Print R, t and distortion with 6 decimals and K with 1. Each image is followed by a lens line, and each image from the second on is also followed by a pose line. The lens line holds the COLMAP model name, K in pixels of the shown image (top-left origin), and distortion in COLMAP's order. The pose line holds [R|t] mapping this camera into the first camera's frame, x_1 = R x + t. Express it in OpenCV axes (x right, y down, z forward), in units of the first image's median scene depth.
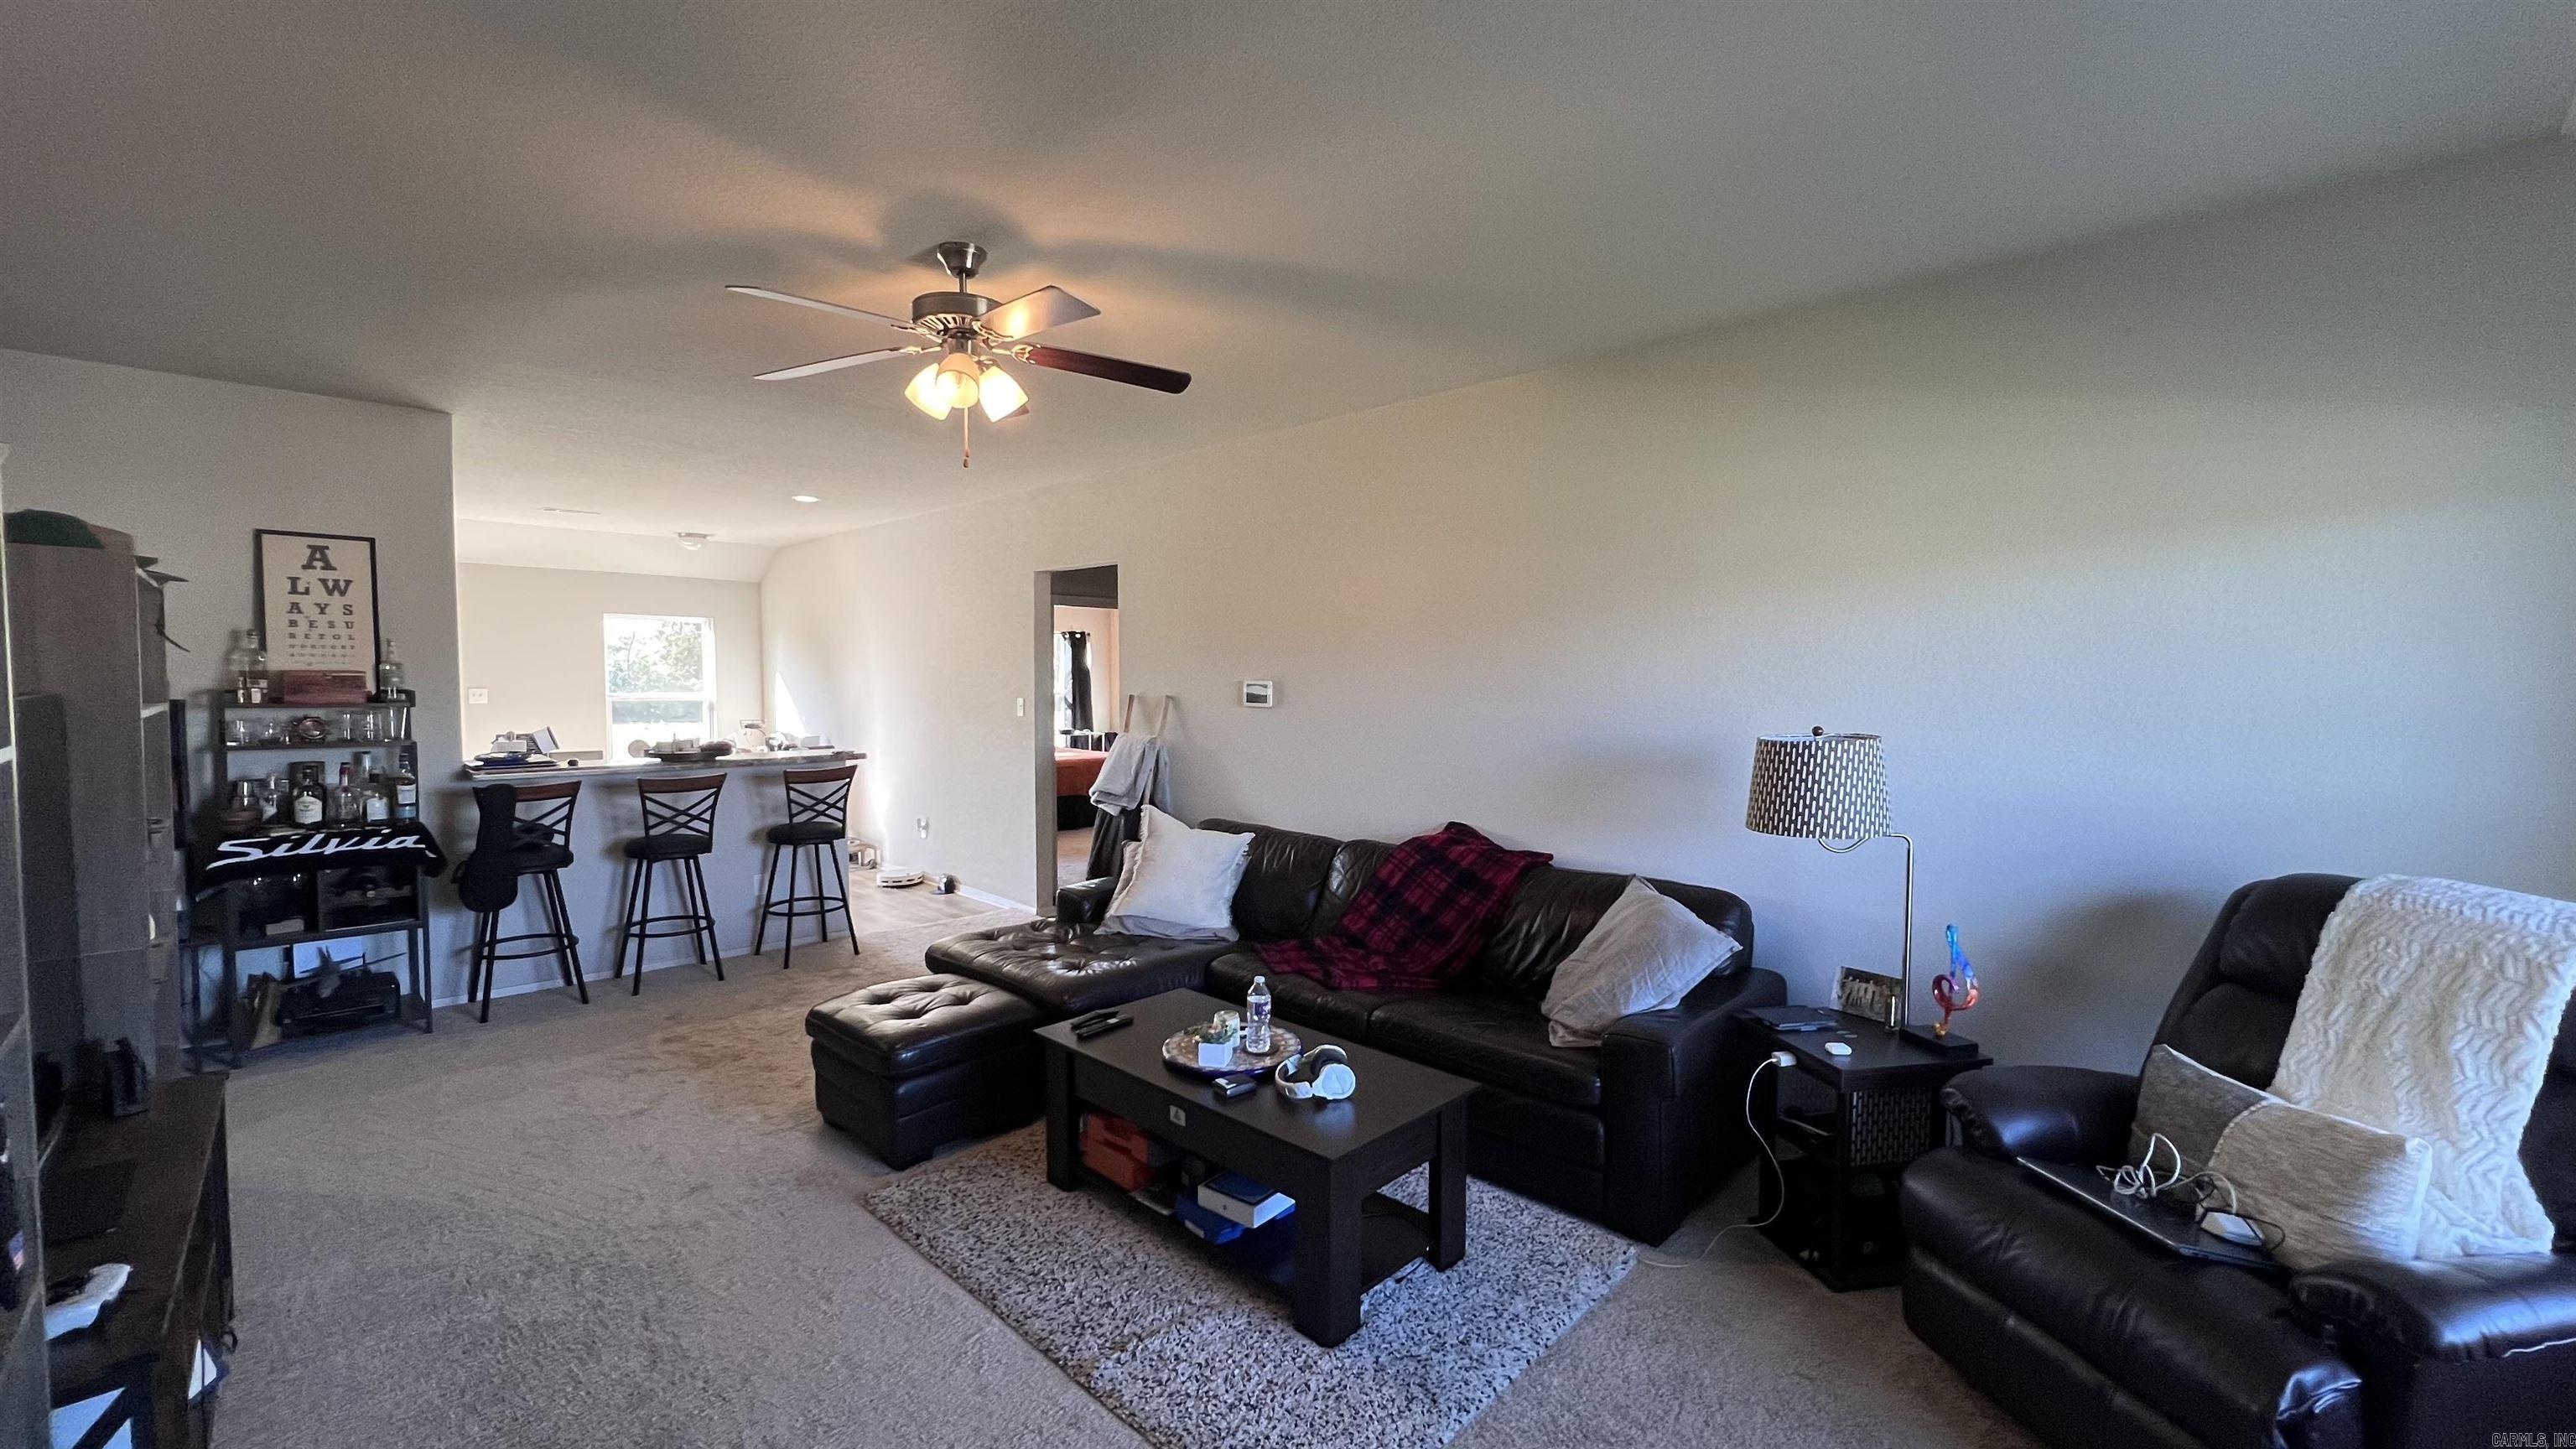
lens RADIAL K [[1031.8, 0, 1291.8], [0, 1031.8, 728.7], [0, 0, 1]] dist [-0.000580, -0.000335]
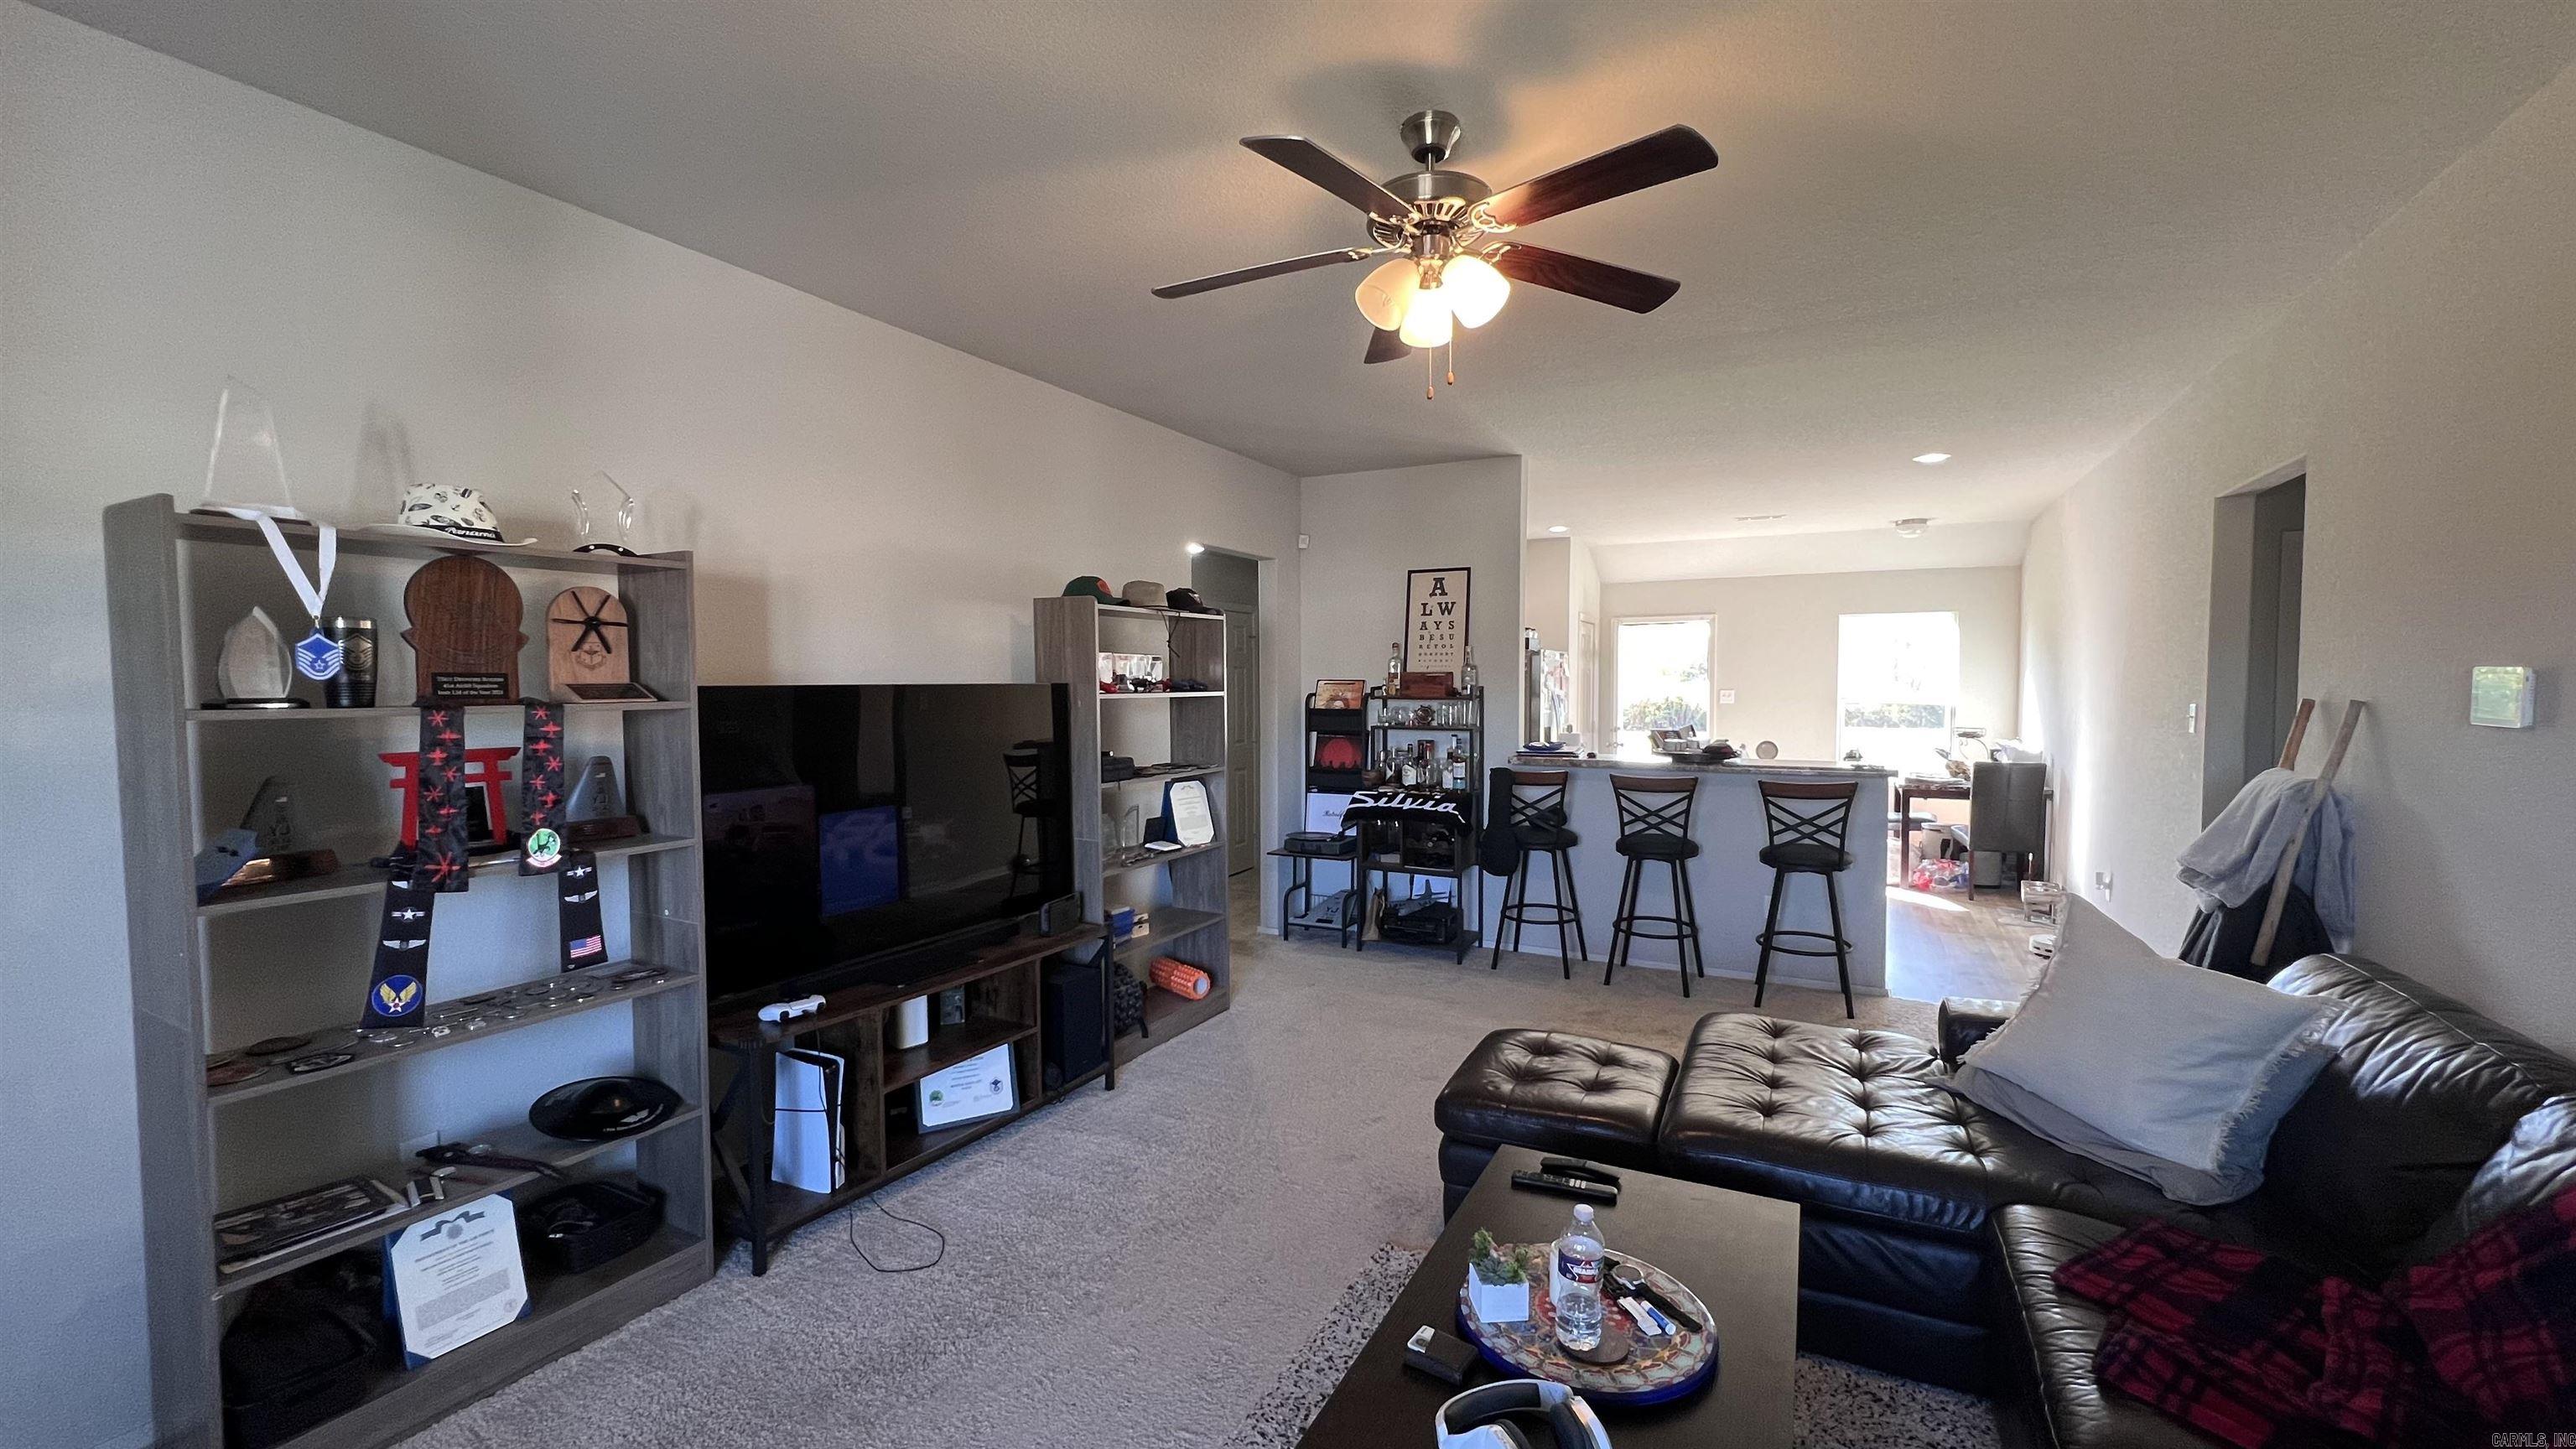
lens RADIAL K [[1031.8, 0, 1291.8], [0, 1031.8, 728.7], [0, 0, 1]] dist [-0.000580, -0.000335]
pose [[0.277752, 0.037272, -0.959930, 0.273039], [-0.045962, 0.998618, 0.025475, -0.008581], [0.959553, 0.037045, 0.279081, 0.437692]]
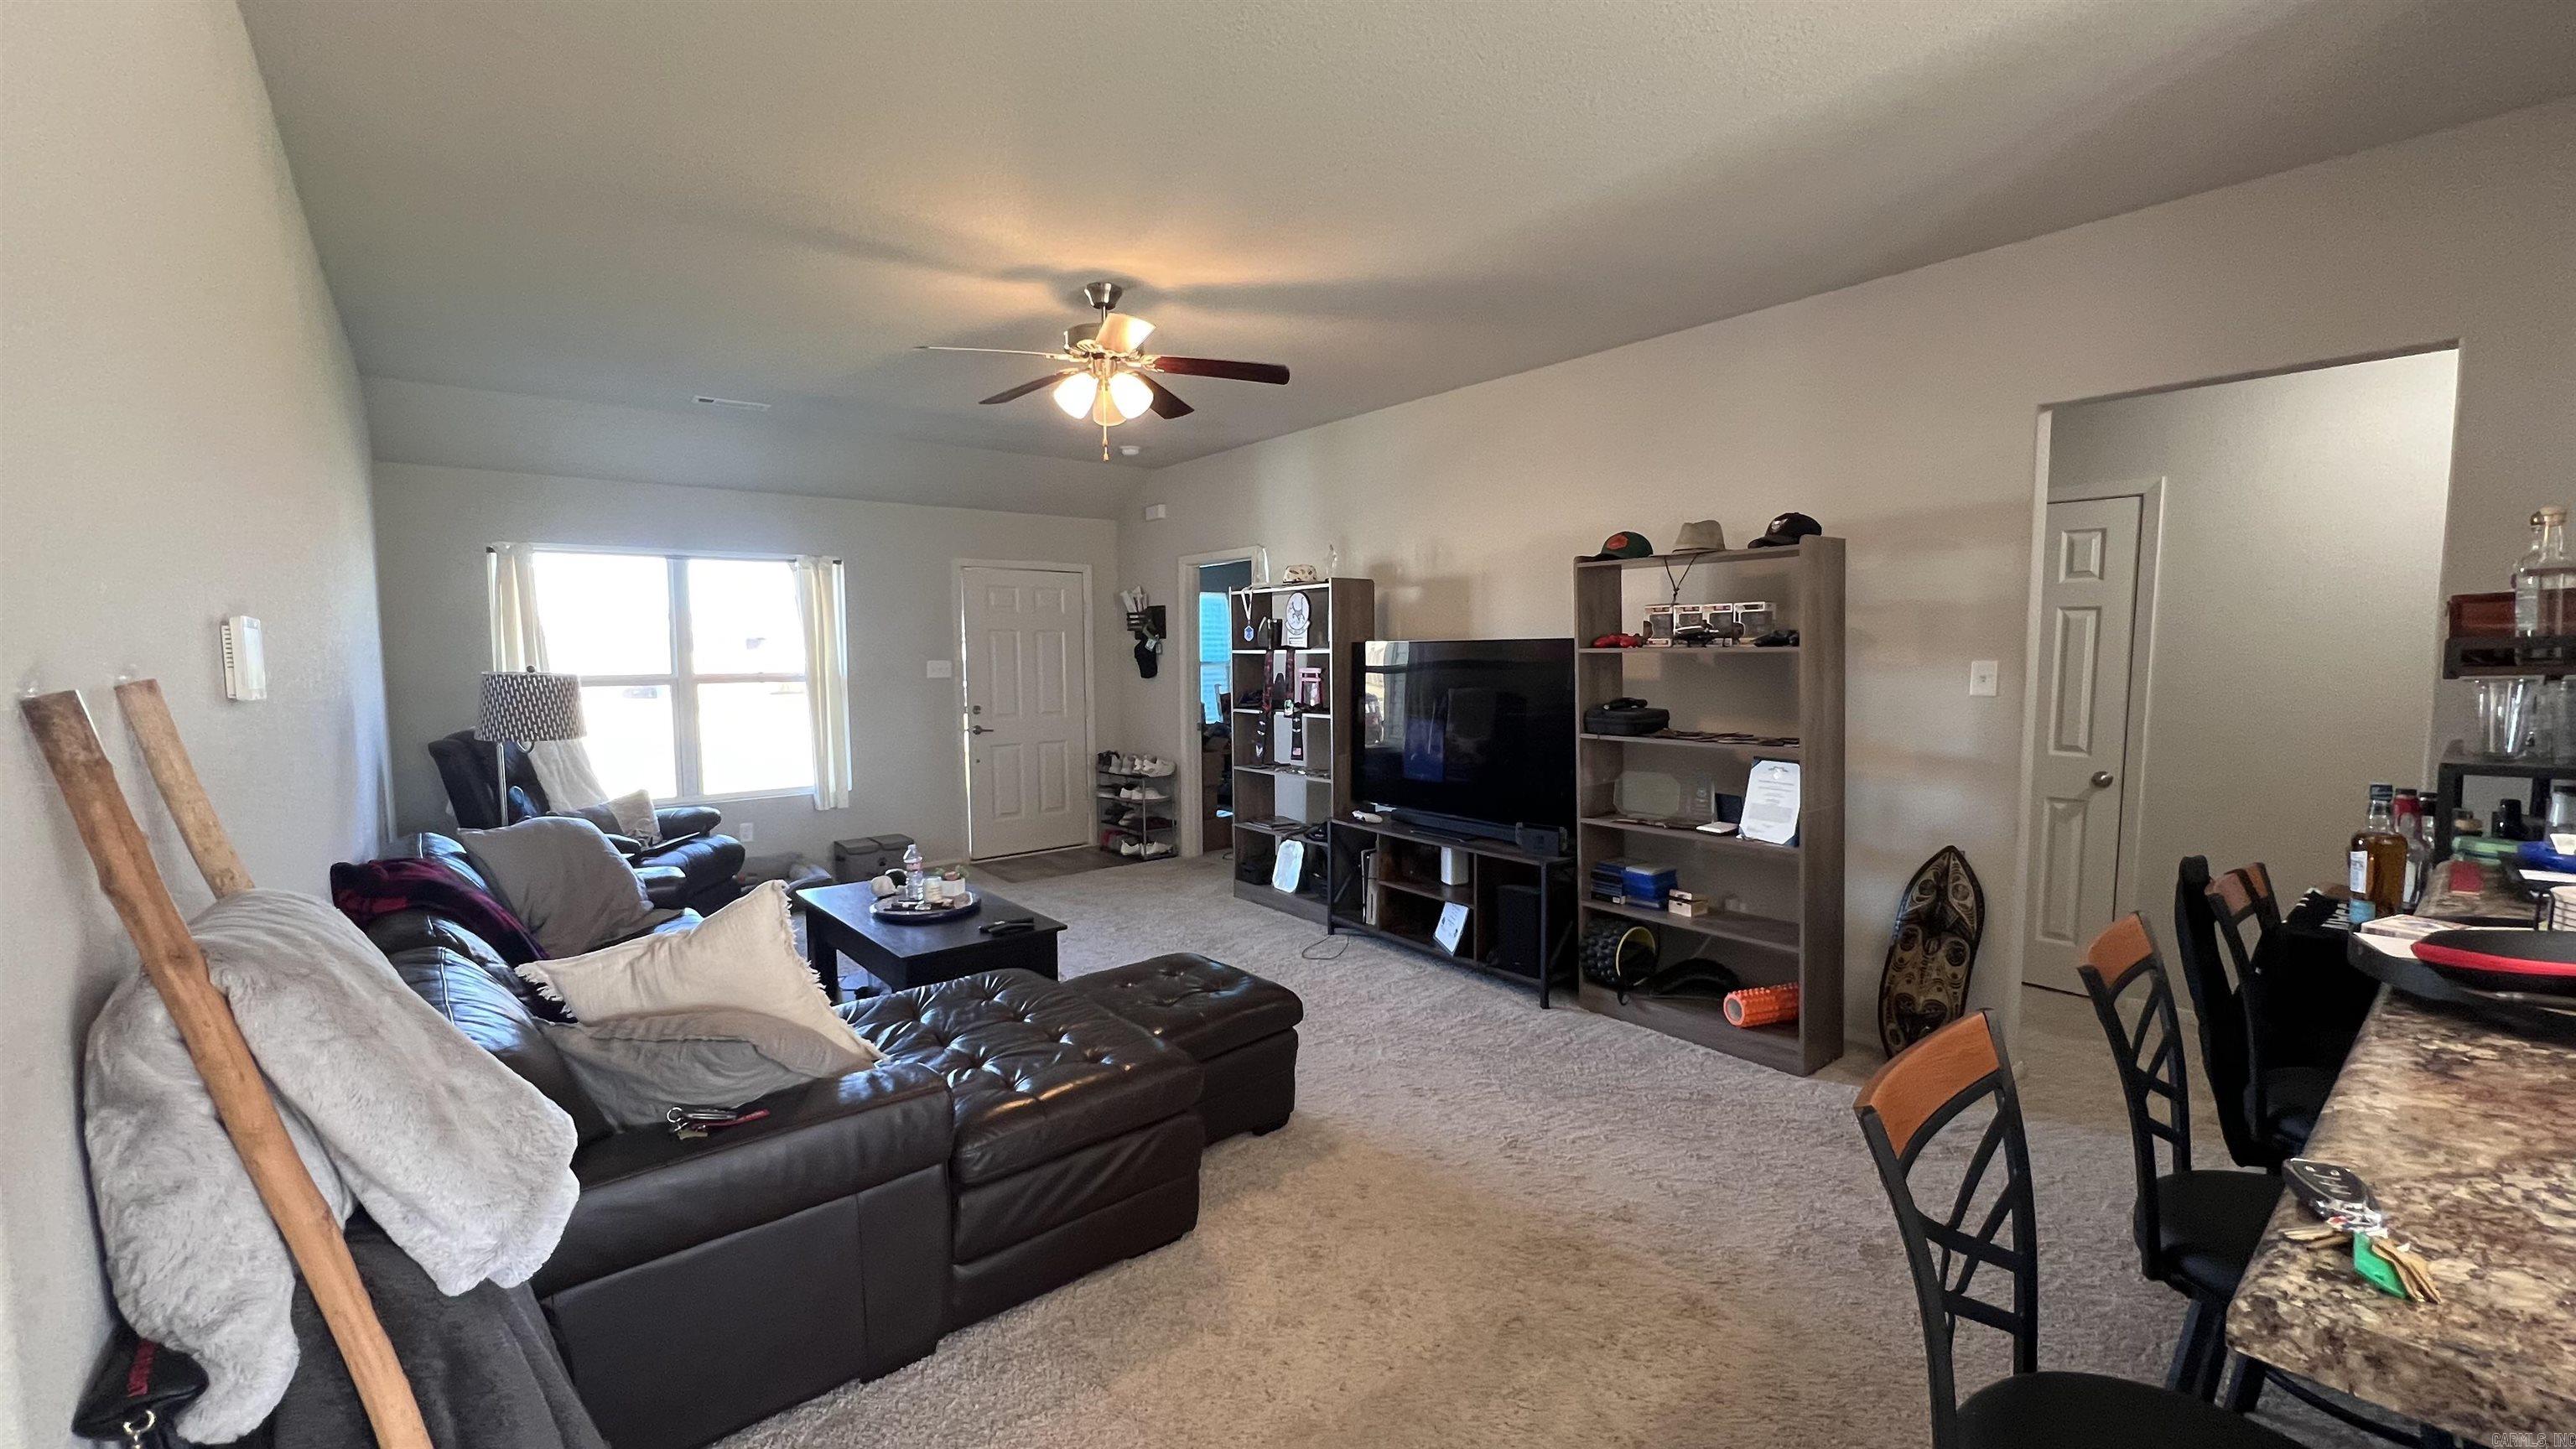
lens RADIAL K [[1031.8, 0, 1291.8], [0, 1031.8, 728.7], [0, 0, 1]] dist [-0.000580, -0.000335]
pose [[-0.993389, -0.008387, 0.114486, -0.419028], [0.006696, 0.991396, 0.130729, -0.055247], [-0.114597, 0.130631, -0.984786, 1.408603]]
